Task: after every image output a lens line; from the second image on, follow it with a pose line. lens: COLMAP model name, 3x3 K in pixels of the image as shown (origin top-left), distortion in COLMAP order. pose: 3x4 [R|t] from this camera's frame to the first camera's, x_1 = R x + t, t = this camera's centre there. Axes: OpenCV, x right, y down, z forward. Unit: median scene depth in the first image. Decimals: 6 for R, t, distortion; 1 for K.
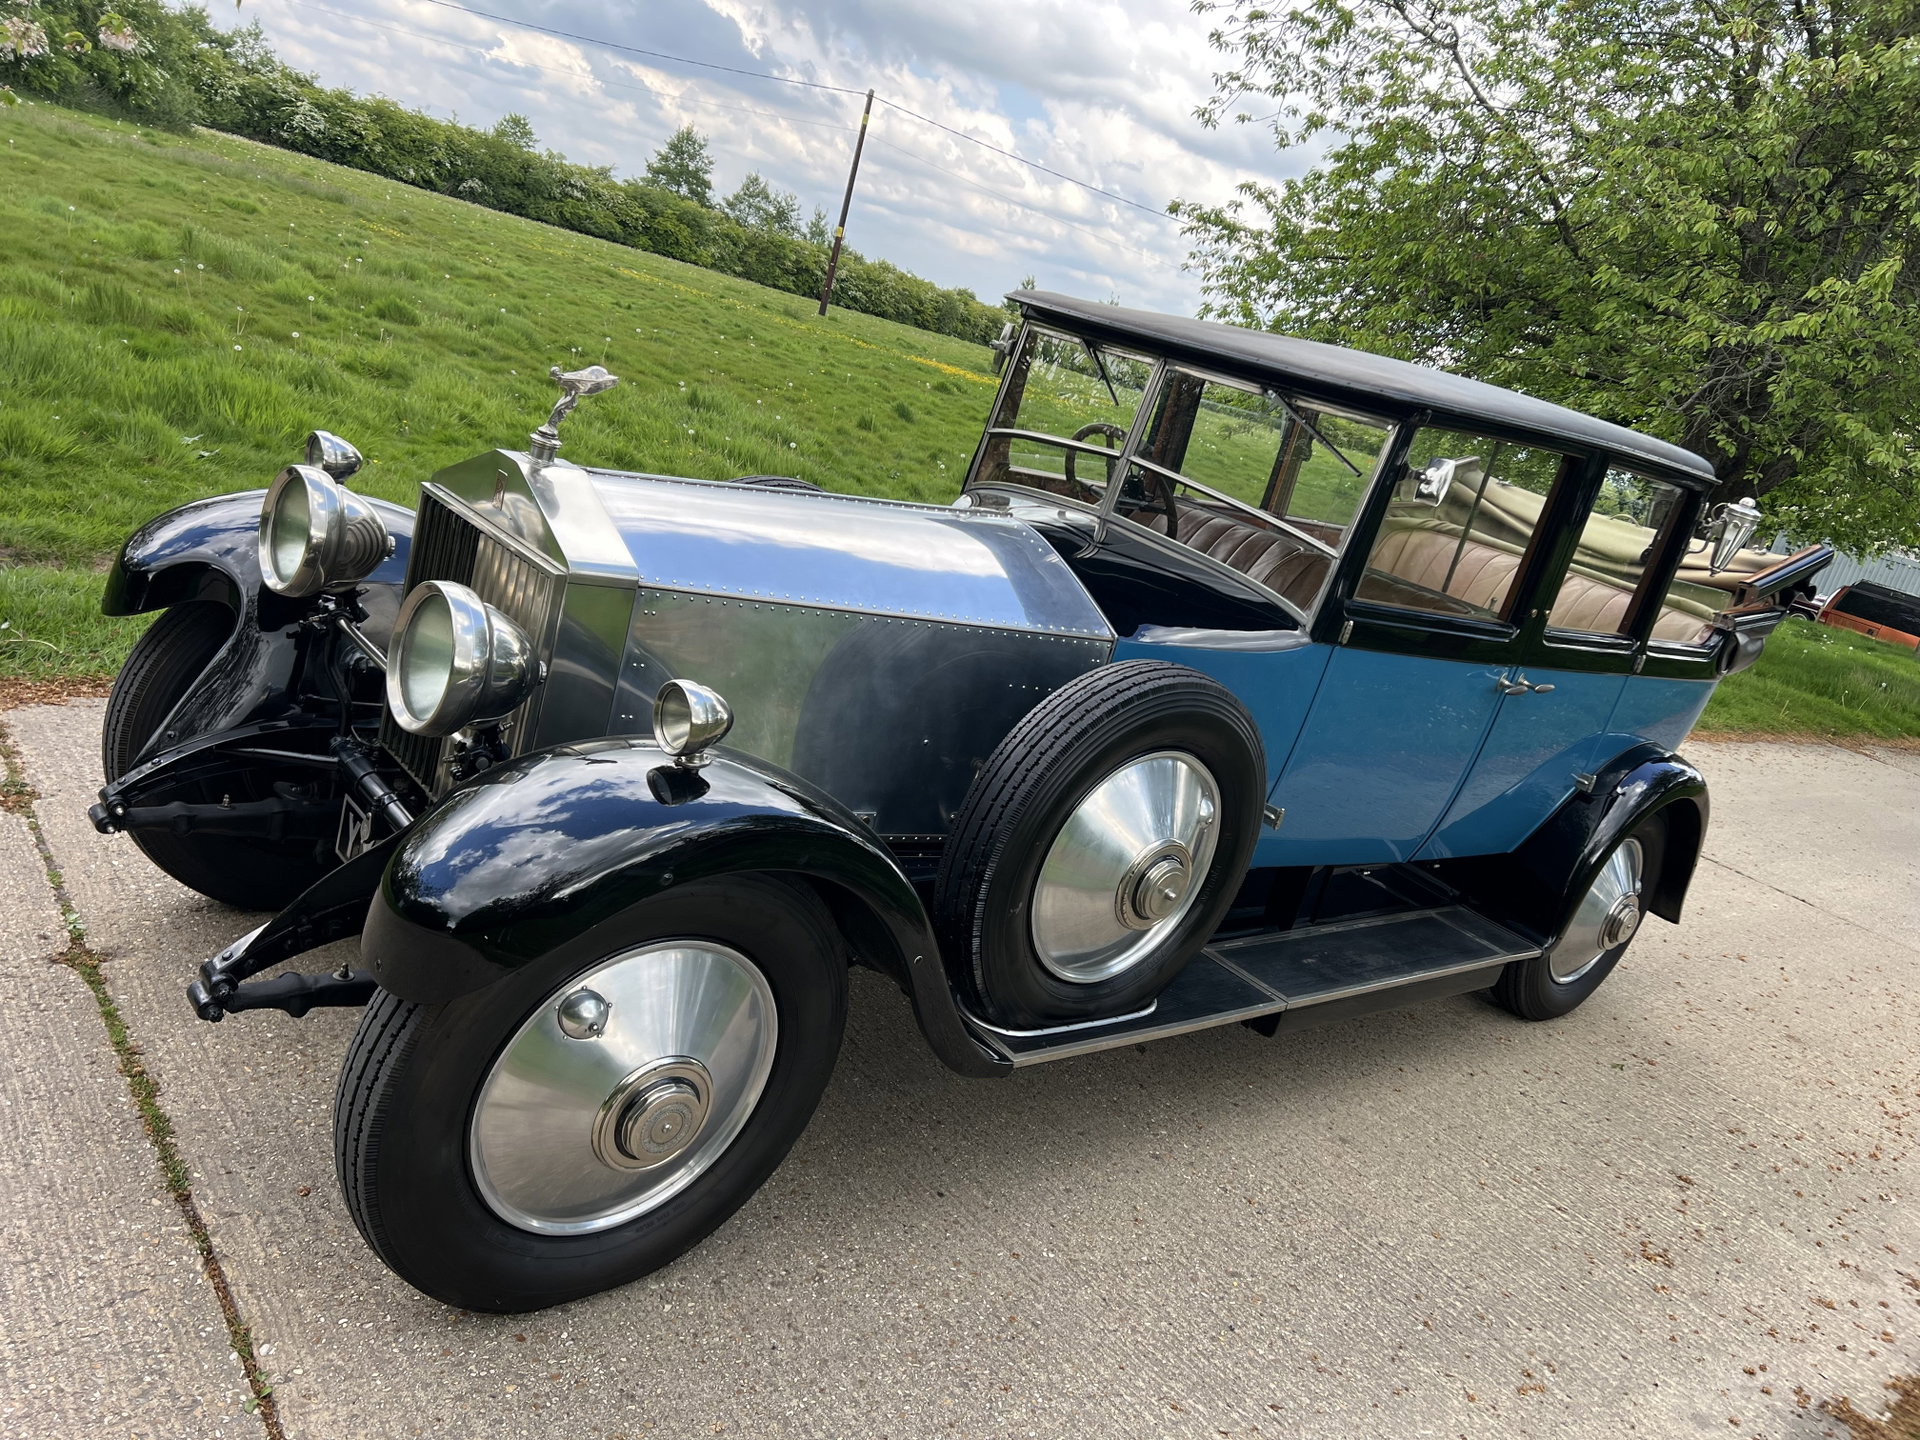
lens RADIAL K [[1453.6, 0, 959.5], [0, 1453.6, 727.5], [0, 0, 1]] dist [0.050013, -0.056301]
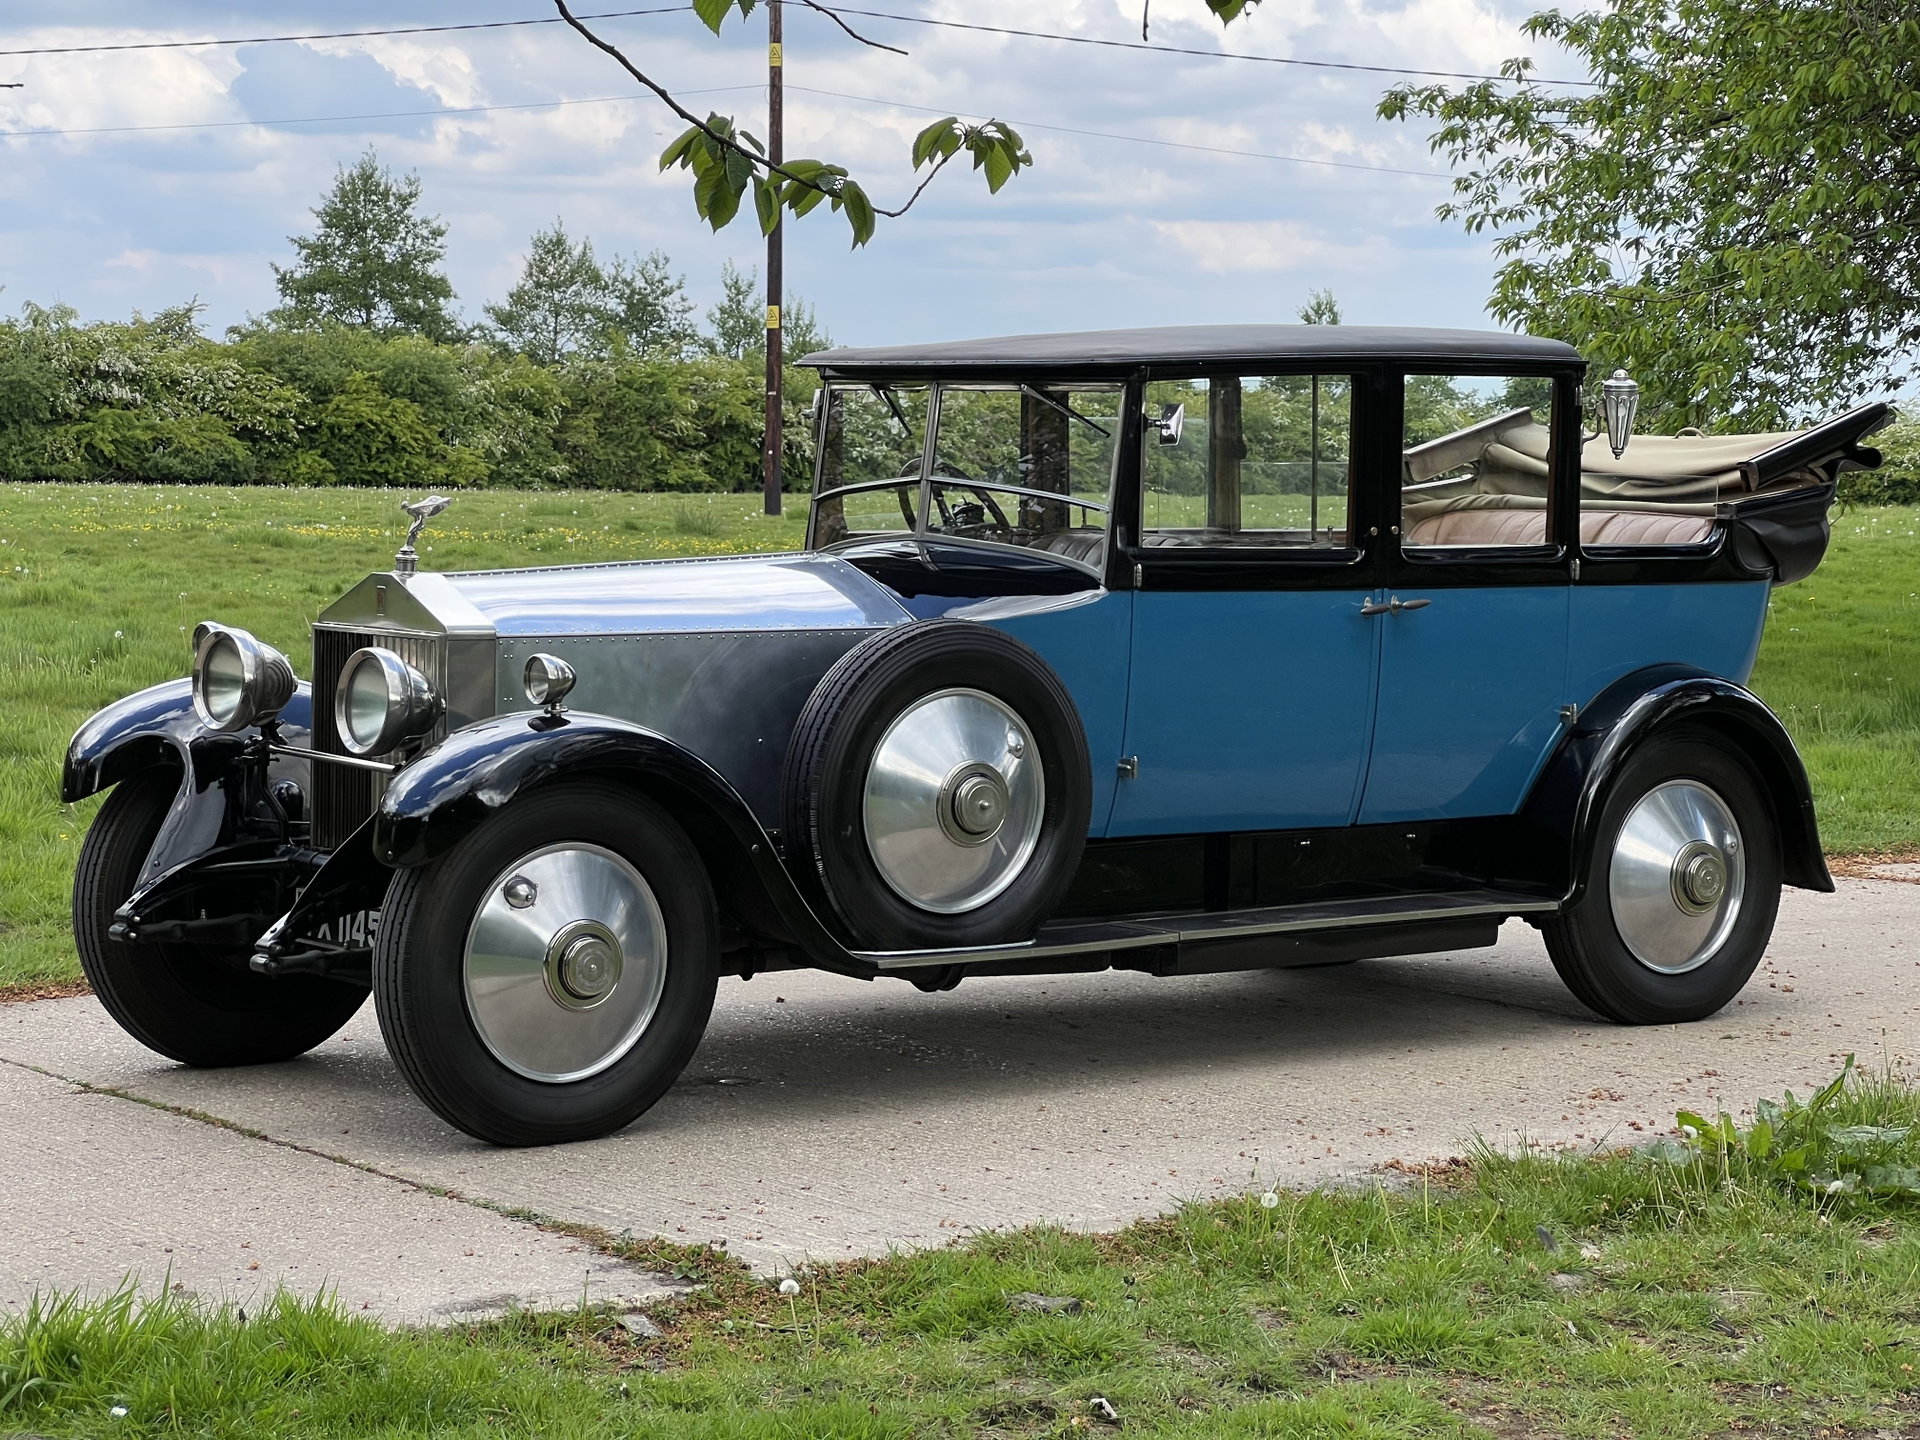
lens RADIAL K [[4385.8, 0, 927.5], [0, 4385.8, 612.9], [0, 0, 1]] dist [0.085654, 0.000000]
pose [[0.966777, -0.245642, -0.070730, 0.307653], [0.221204, 0.942612, -0.250104, 0.666879], [0.128107, 0.226149, 0.965632, -1.936285]]
